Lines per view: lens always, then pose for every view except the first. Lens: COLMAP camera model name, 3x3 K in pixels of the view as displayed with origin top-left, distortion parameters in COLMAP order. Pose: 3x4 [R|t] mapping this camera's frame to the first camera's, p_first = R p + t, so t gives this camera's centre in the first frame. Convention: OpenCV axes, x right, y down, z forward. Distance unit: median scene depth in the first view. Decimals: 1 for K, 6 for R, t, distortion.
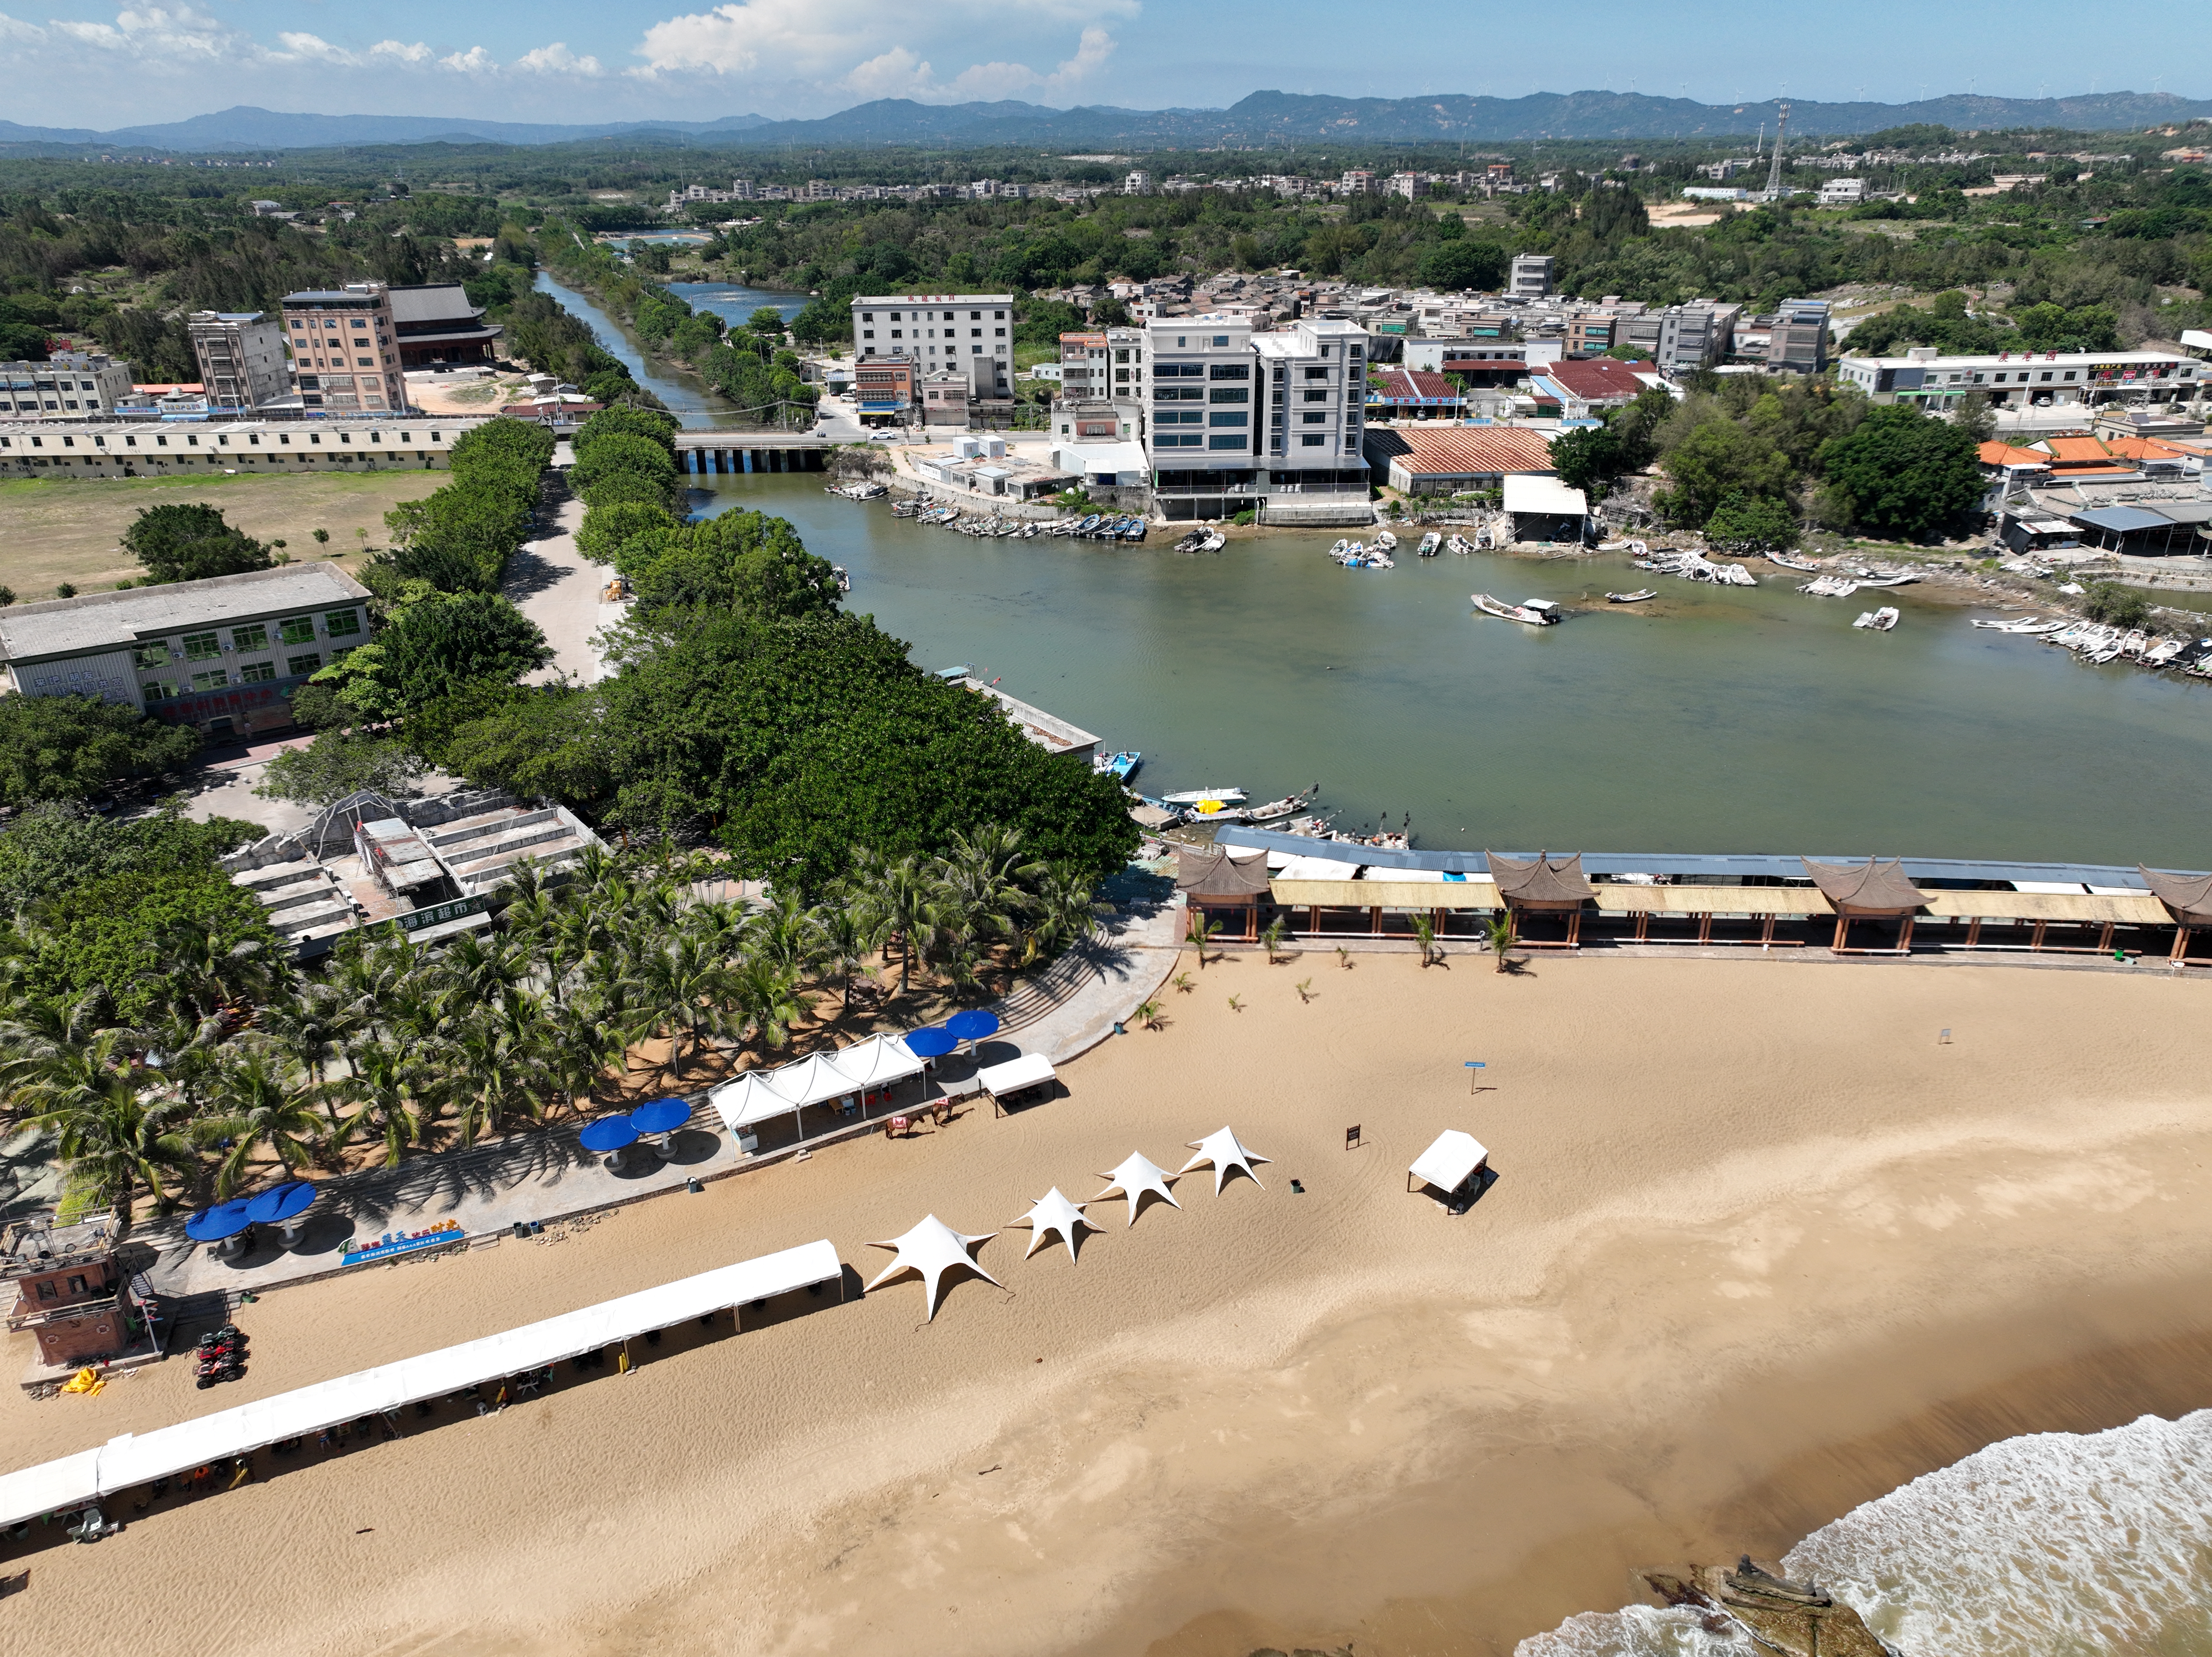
lens RADIAL K [[1557.9, 0, 1109.6], [0, 1557.9, 825.2], [0, 0, 1]] dist [-0.014643, 0.030859]
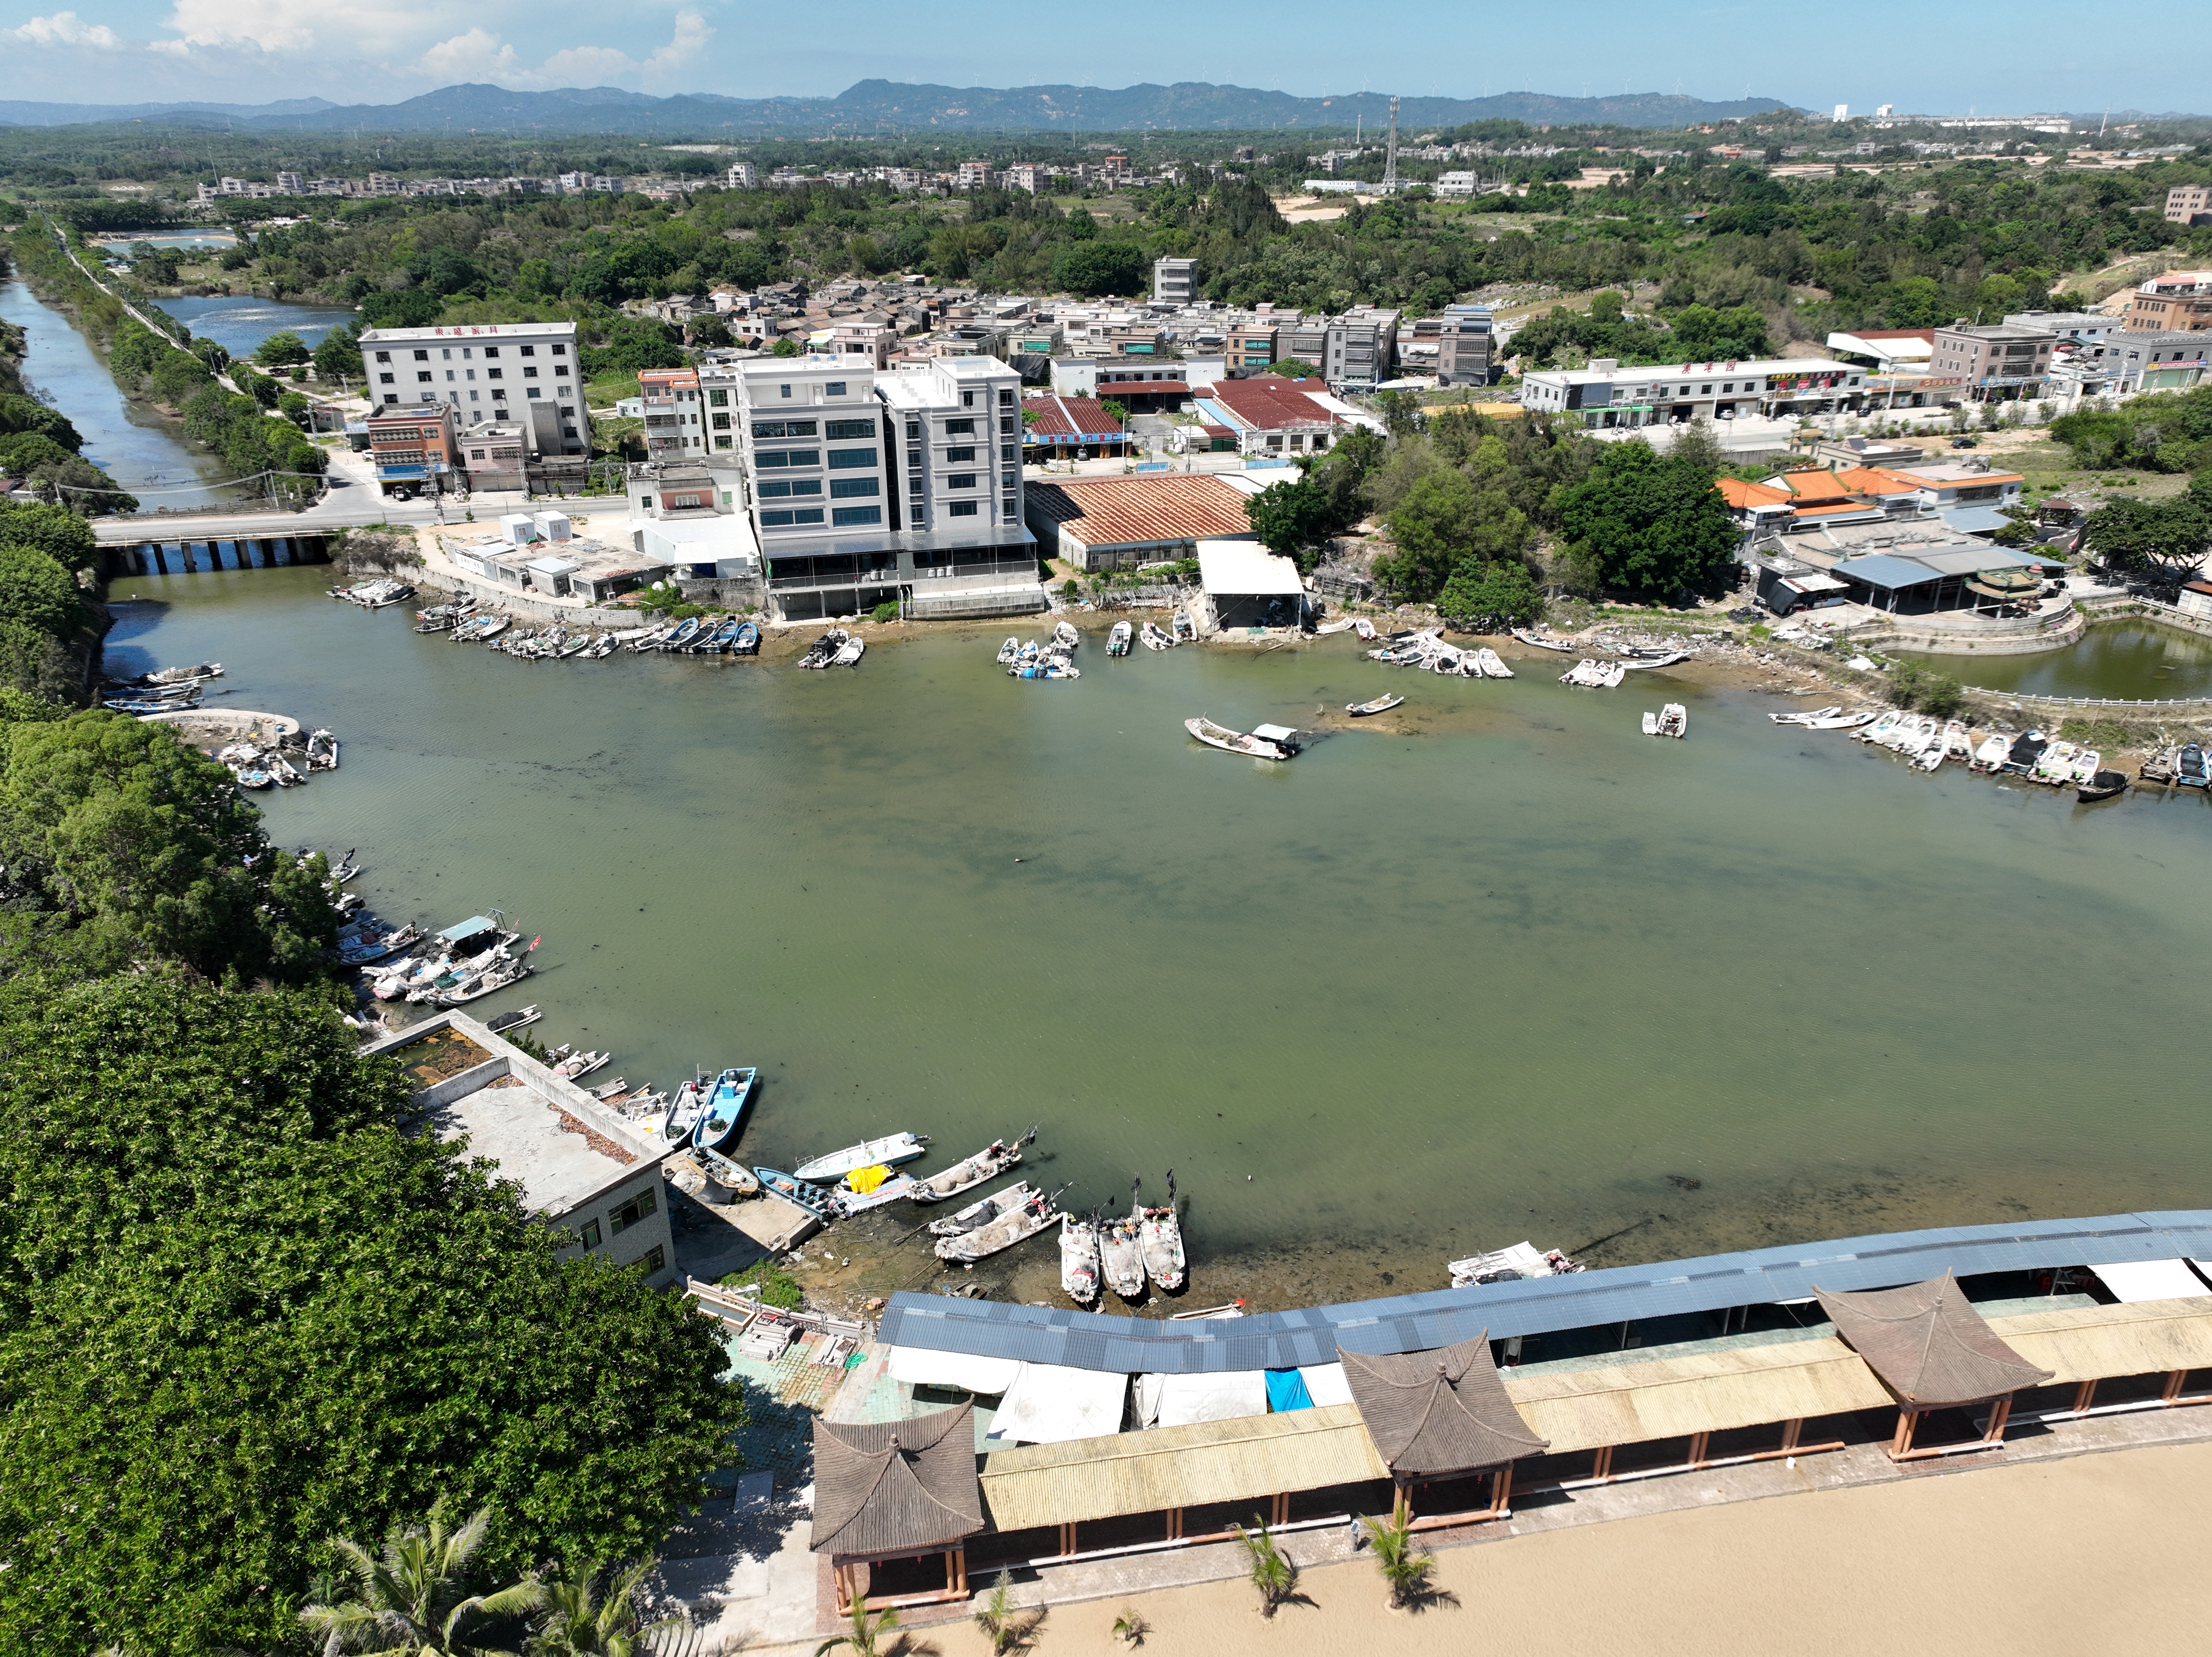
lens RADIAL K [[1557.9, 0, 1107.1], [0, 1557.9, 822.6], [0, 0, 1]] dist [-0.014643, 0.030859]
pose [[0.974563, -0.087512, 0.206323, 0.018950], [0.086622, 0.996152, 0.013365, -0.073047], [-0.206699, 0.004847, 0.978393, 0.161128]]
